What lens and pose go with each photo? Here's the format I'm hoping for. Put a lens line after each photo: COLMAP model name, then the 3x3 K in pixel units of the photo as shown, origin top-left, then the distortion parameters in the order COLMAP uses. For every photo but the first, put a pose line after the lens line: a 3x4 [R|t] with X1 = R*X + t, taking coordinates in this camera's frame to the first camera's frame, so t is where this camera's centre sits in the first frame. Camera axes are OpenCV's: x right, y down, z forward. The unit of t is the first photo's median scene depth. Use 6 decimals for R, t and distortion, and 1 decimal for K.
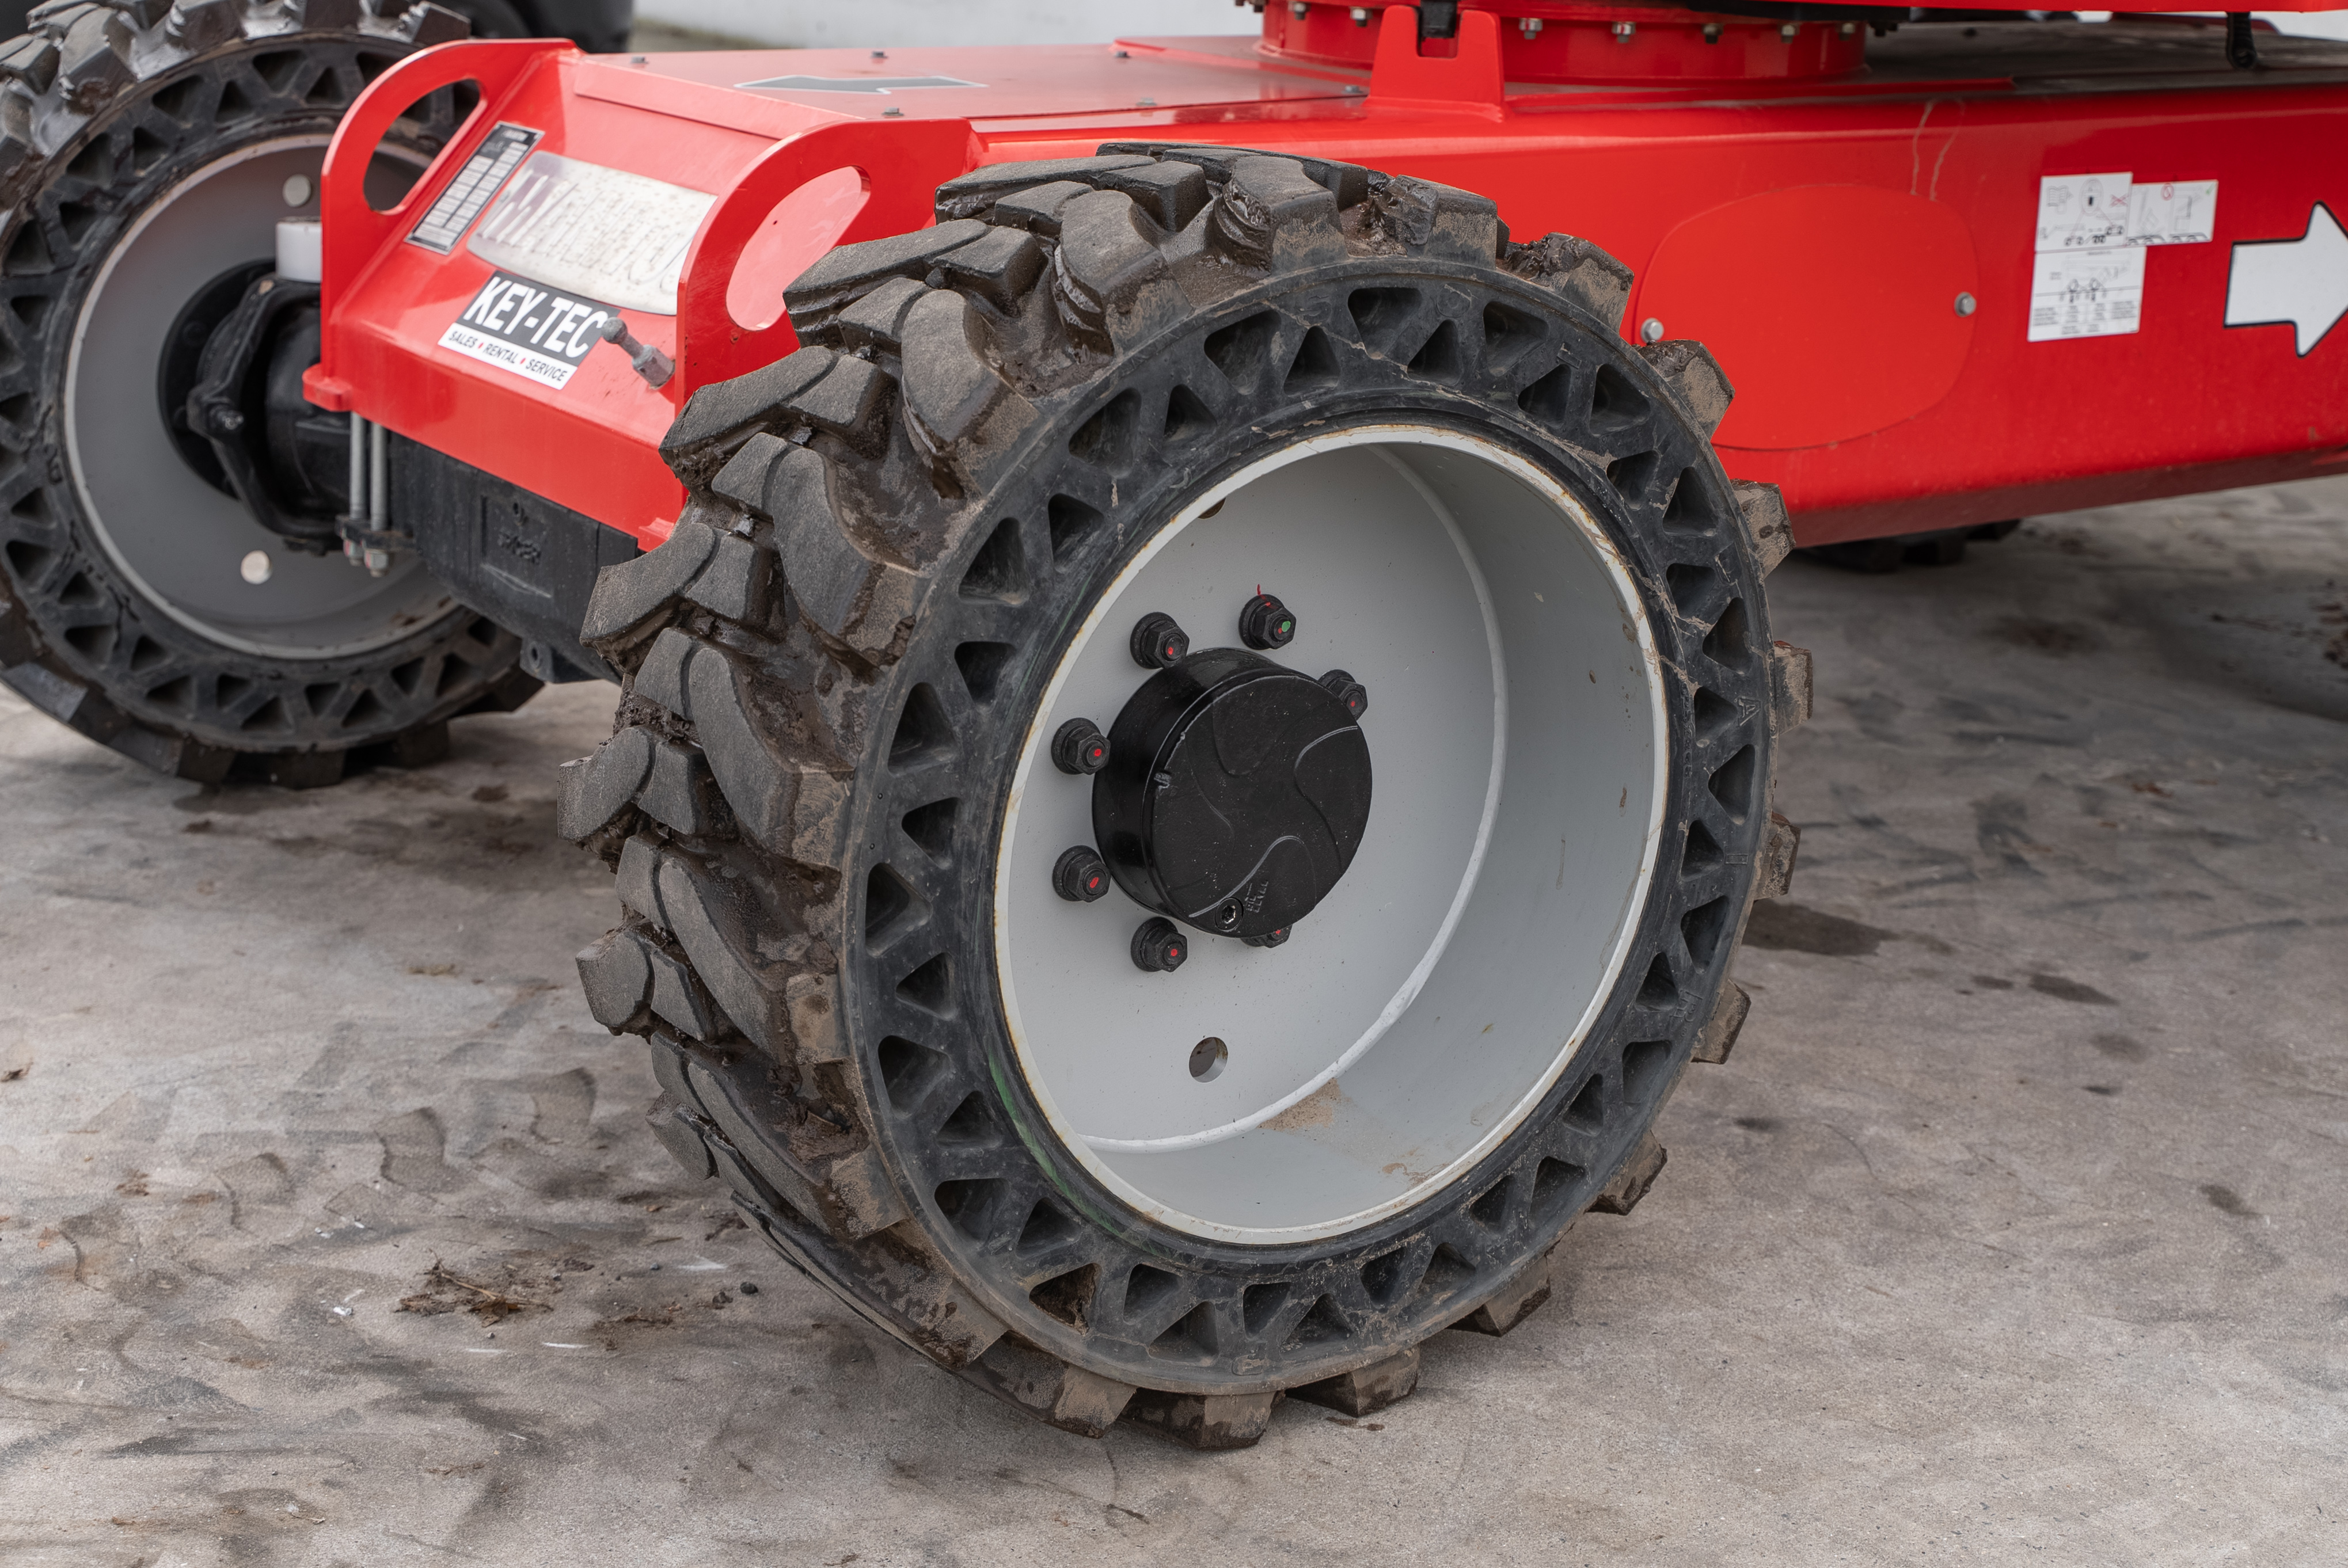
lens RADIAL K [[3553.3, 0, 1172.4], [0, 3553.3, 774.9], [0, 0, 1]] dist [0.003045, 0.000000]
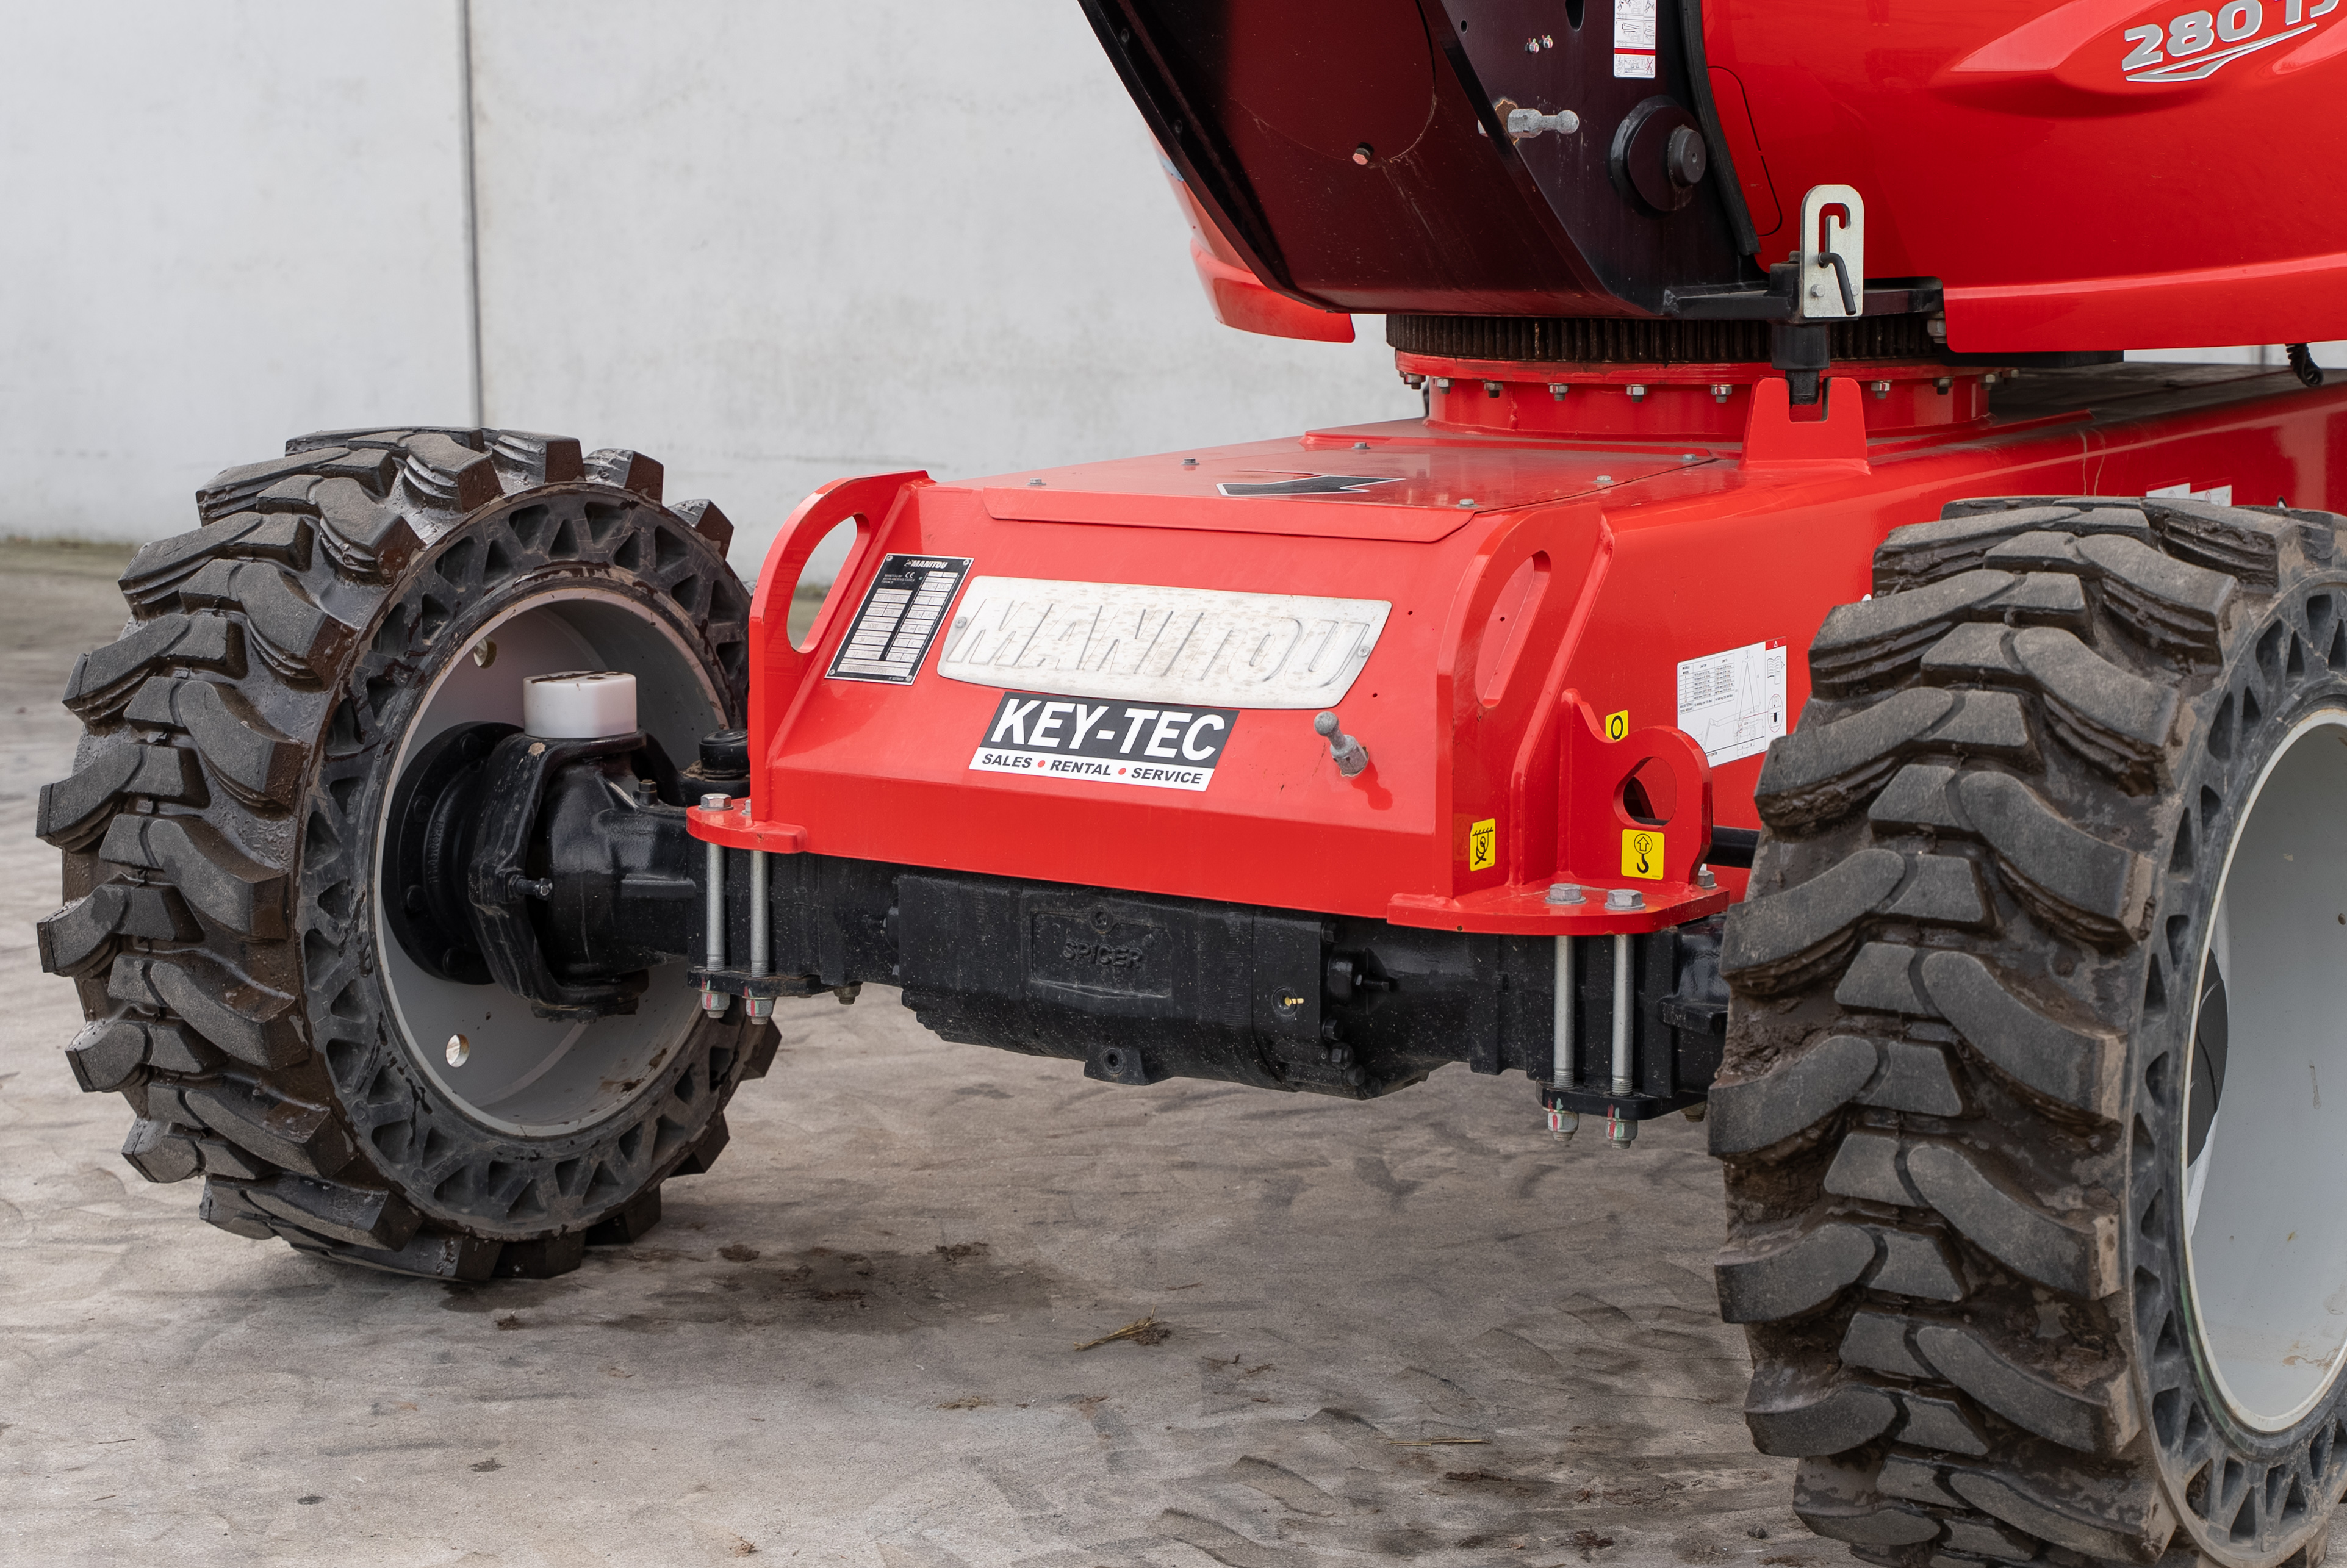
lens RADIAL K [[4098.2, 0, 1175.4], [0, 4098.2, 788.5], [0, 0, 1]] dist [0.017678, 0.000000]
pose [[0.930047, -0.102333, 0.352903, -0.500637], [0.142467, 0.985734, -0.089621, -0.002604], [-0.338697, 0.133629, 0.931358, -0.093215]]
